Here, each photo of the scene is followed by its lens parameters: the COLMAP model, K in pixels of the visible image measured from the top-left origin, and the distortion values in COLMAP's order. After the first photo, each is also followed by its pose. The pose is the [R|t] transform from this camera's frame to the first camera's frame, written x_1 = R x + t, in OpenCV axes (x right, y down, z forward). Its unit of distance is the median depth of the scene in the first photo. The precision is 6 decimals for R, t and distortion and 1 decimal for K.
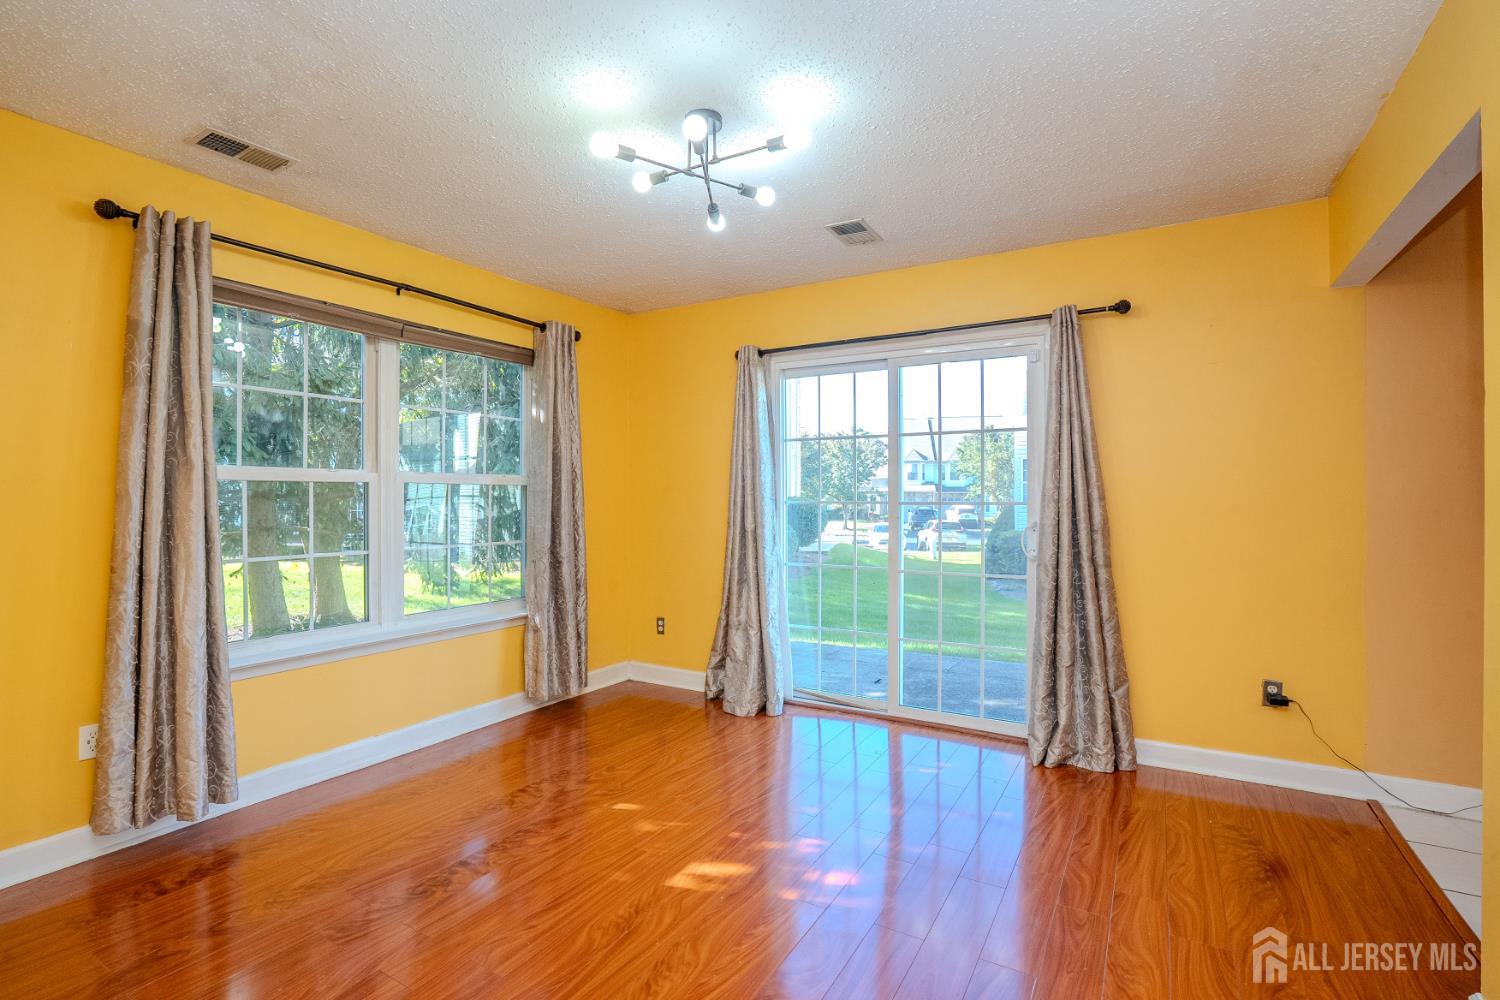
lens RADIAL K [[688.6, 0, 746.2], [0, 688.6, 499.3], [0, 0, 1]] dist [-0.040125, 0.010252]
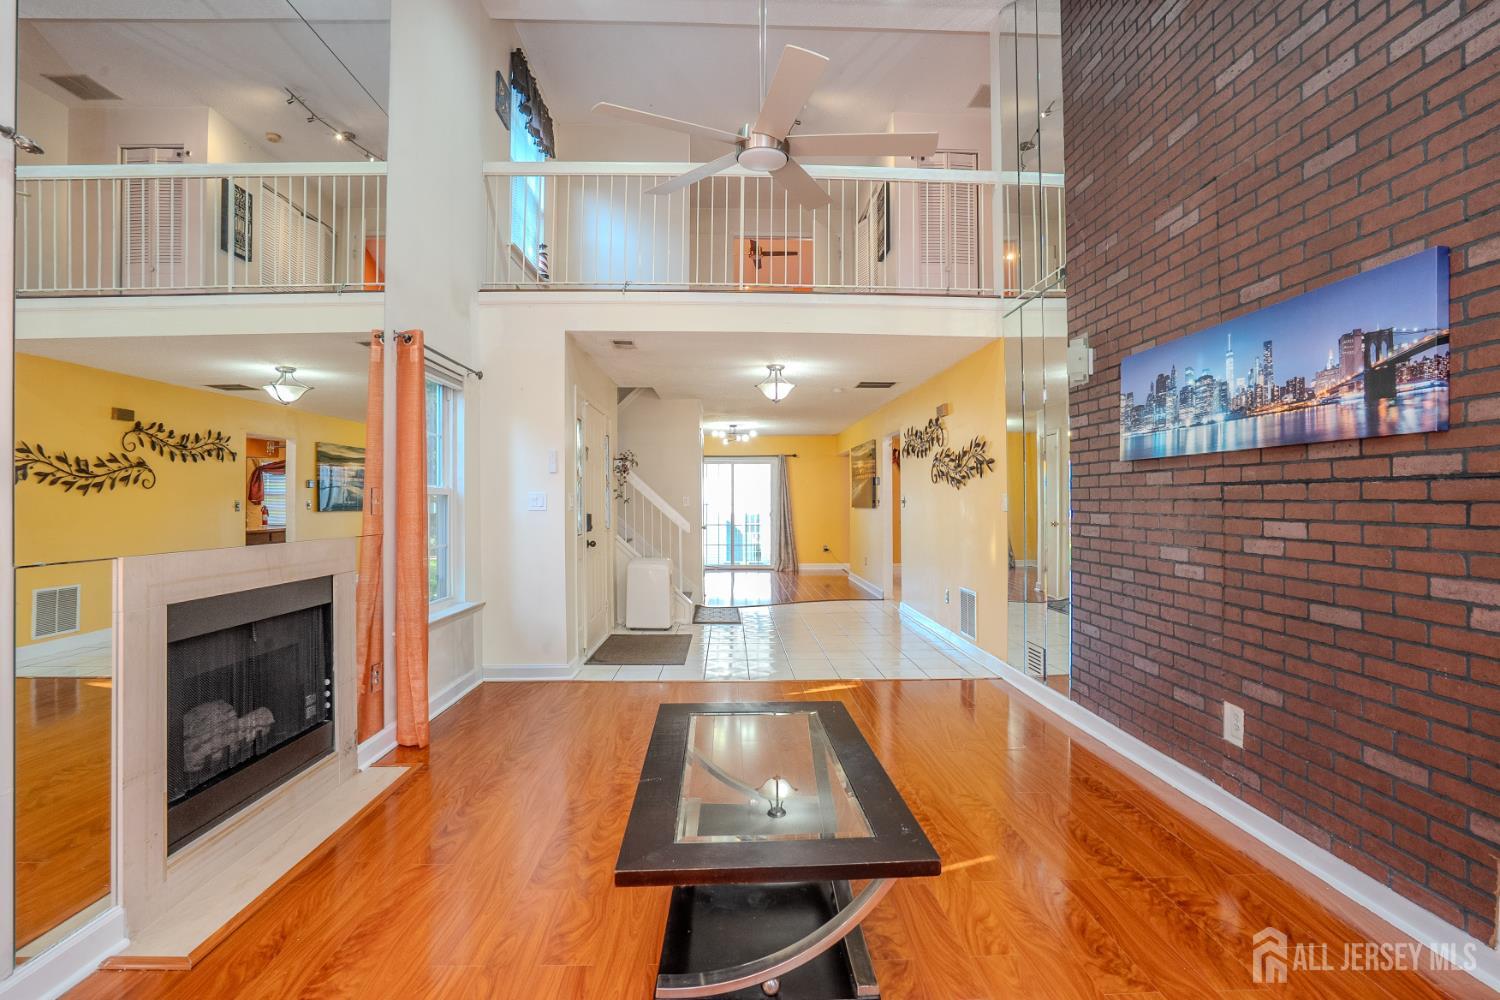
lens RADIAL K [[688.6, 0, 753.9], [0, 688.6, 502.6], [0, 0, 1]] dist [-0.040125, 0.010252]
pose [[0.841178, -0.008471, 0.540691, -0.482507], [0.004138, 0.999949, 0.009230, -0.010840], [-0.540742, -0.005527, 0.841170, -0.597421]]
